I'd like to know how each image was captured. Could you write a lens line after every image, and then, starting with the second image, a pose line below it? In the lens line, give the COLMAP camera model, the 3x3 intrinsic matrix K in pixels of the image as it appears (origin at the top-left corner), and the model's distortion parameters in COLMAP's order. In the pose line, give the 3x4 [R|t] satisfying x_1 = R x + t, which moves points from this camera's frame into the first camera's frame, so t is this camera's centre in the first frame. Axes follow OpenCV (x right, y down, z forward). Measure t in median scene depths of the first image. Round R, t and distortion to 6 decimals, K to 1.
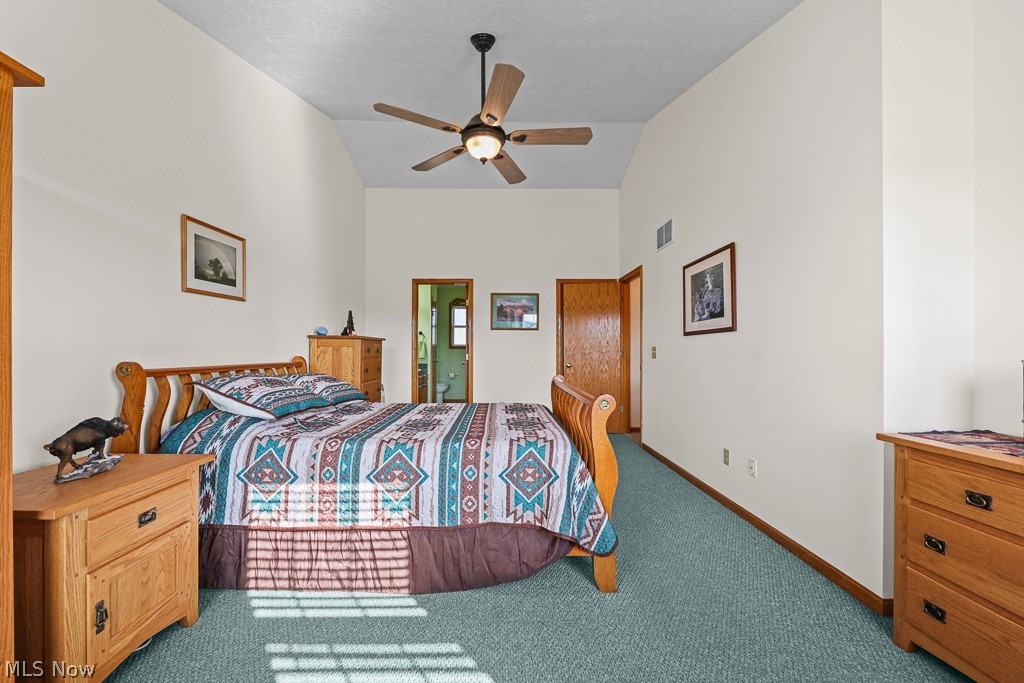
lens RADIAL K [[394.9, 0, 509.9], [0, 394.9, 354.7], [0, 0, 1]] dist [0.003231, -0.000165]
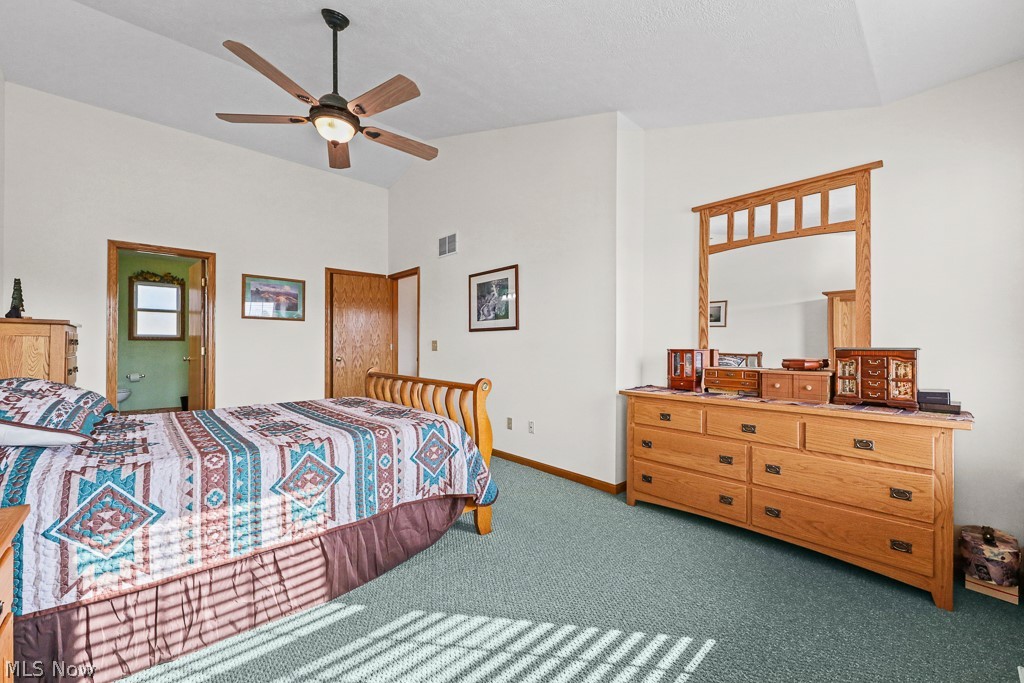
lens RADIAL K [[397.2, 0, 511.1], [0, 397.2, 350.5], [0, 0, 1]] dist [0.015485, -0.010059]
pose [[0.741221, -0.008315, 0.671210, -0.554900], [0.004319, 0.999962, 0.007618, 0.001900], [-0.671248, -0.002748, 0.741228, 0.002740]]
